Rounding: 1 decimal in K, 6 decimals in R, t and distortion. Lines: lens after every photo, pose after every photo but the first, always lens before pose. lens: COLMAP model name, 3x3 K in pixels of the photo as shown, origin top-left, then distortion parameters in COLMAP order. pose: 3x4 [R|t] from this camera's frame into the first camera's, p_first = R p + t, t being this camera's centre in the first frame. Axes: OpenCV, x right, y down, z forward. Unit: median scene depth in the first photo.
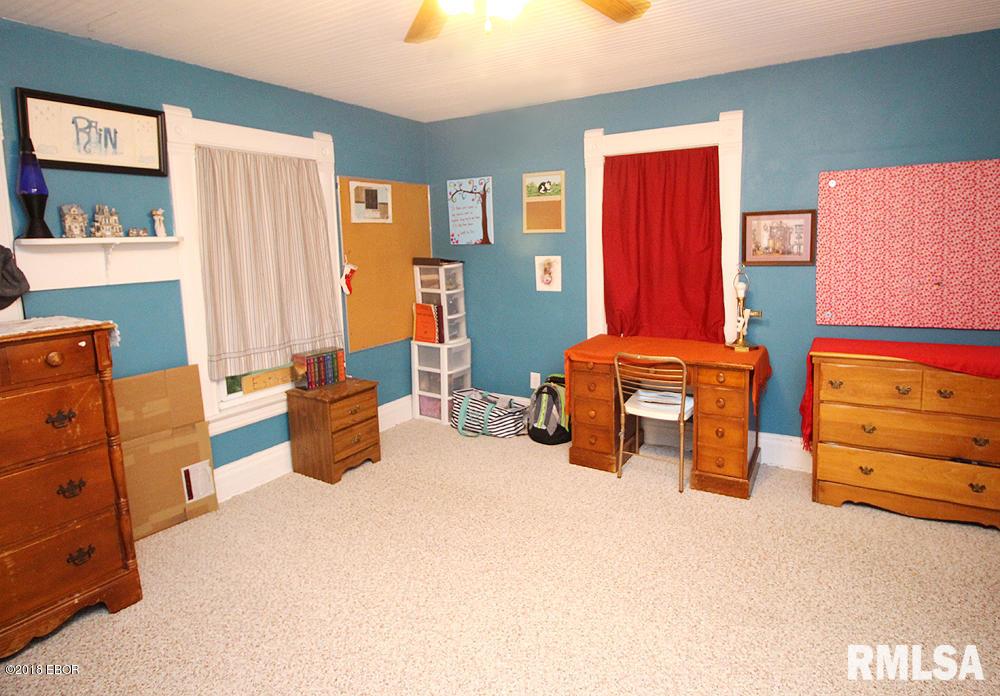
lens RADIAL K [[567.1, 0, 510.9], [0, 567.1, 306.4], [0, 0, 1]] dist [-0.007319, -0.002768]
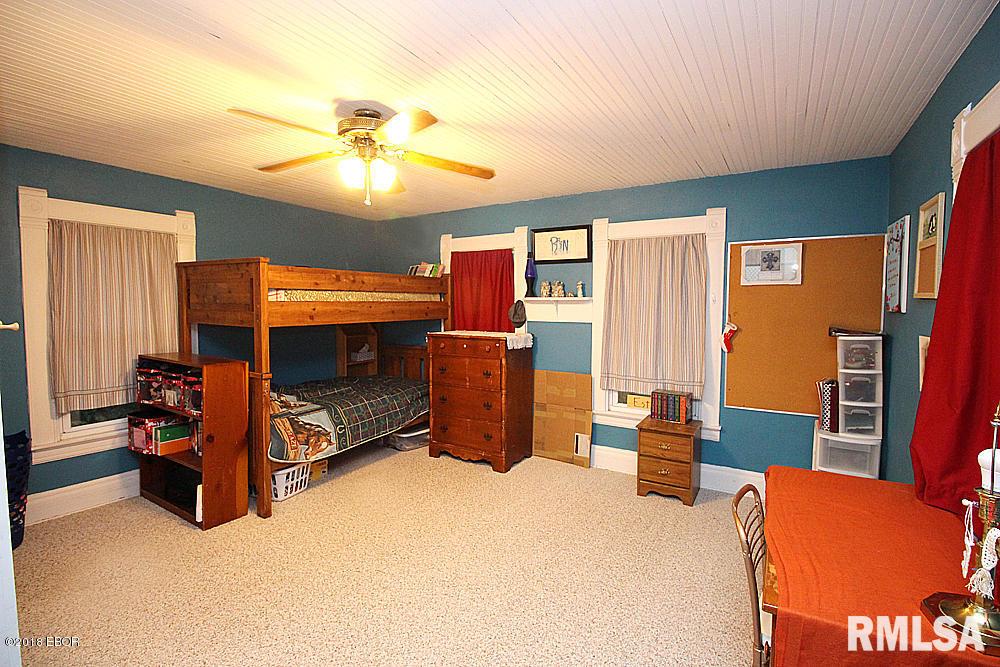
lens RADIAL K [[464.7, 0, 499.9], [0, 464.7, 326.4], [0, 0, 1]] dist [-0.007254, -0.008576]
pose [[-0.031763, 0.083549, -0.995997, 0.778651], [-0.117477, 0.989281, 0.086732, -0.123272], [0.992567, 0.119762, -0.021608, 0.758866]]
